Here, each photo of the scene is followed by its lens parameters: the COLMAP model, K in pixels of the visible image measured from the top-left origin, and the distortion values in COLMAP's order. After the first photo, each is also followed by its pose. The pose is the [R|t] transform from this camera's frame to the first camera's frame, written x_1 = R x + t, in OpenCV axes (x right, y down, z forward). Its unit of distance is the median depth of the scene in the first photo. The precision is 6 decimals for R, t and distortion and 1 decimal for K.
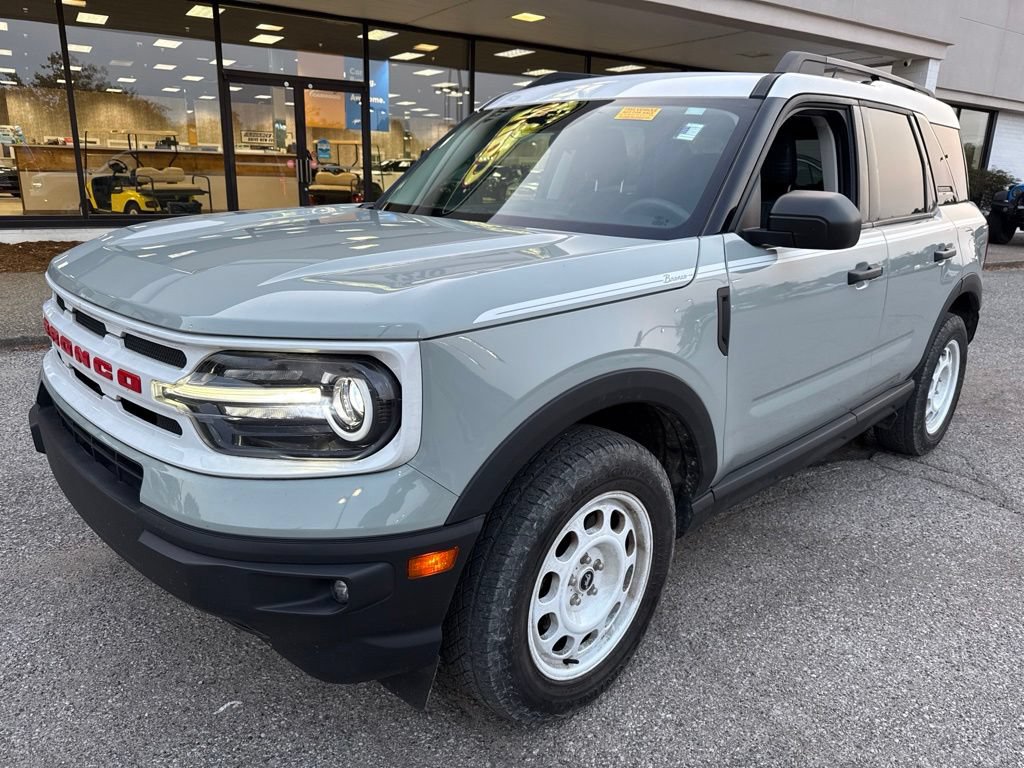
lens RADIAL K [[739.5, 0, 528.9], [0, 739.5, 380.5], [0, 0, 1]] dist [0.011501, -0.017278]
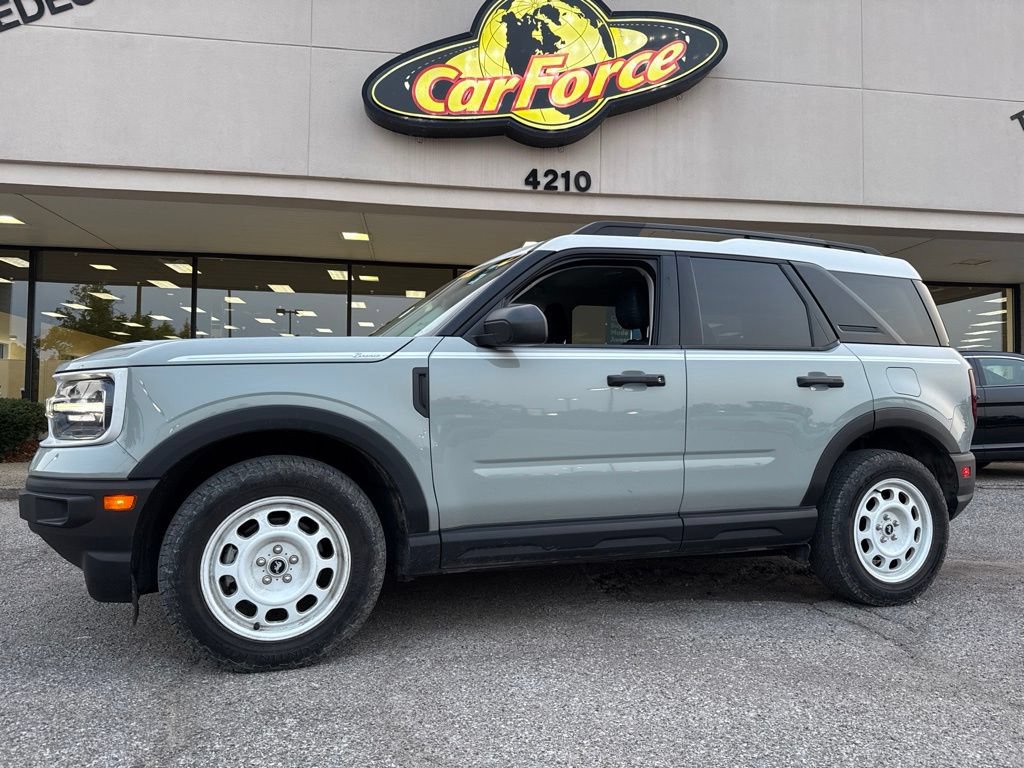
lens RADIAL K [[734.3, 0, 517.7], [0, 734.3, 387.4], [0, 0, 1]] dist [0.037201, -0.057762]
pose [[0.905688, -0.044007, -0.421654, 1.018439], [-0.092781, 0.949912, -0.298428, 0.305399], [0.413667, 0.309404, 0.856241, -0.087243]]
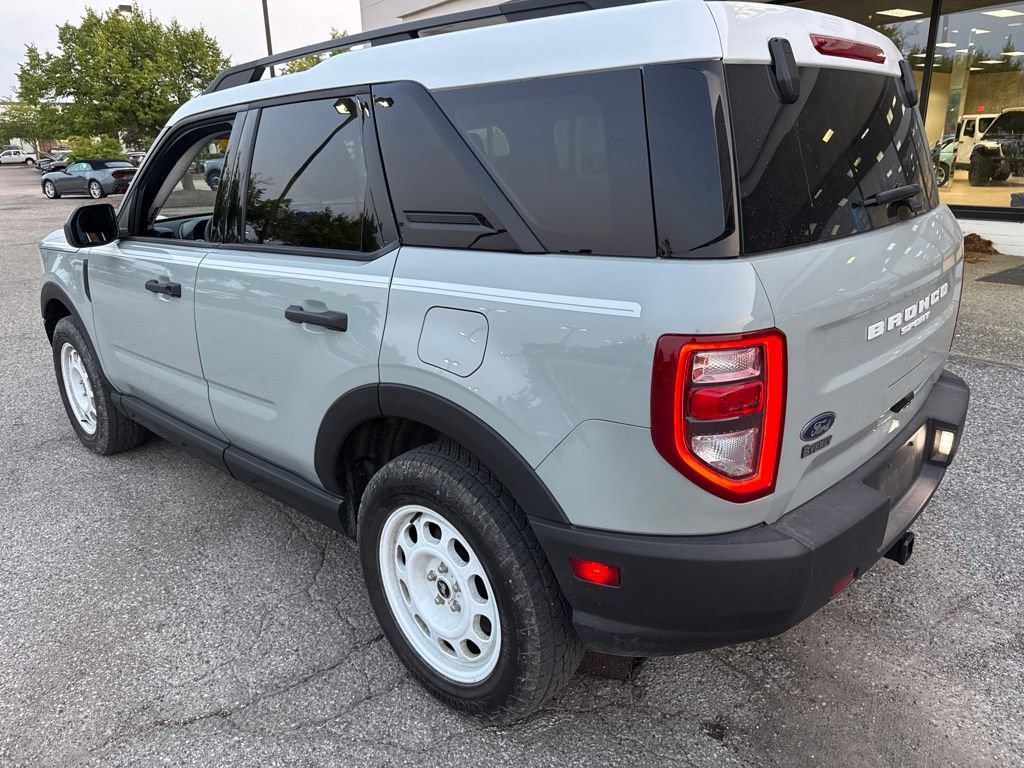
lens RADIAL K [[734.3, 0, 517.7], [0, 734.3, 387.4], [0, 0, 1]] dist [0.037201, -0.057762]
pose [[0.016853, 0.269231, -0.962928, 1.965402], [-0.254975, 0.932382, 0.256227, -0.531248], [0.966801, 0.241204, 0.084360, 1.880631]]
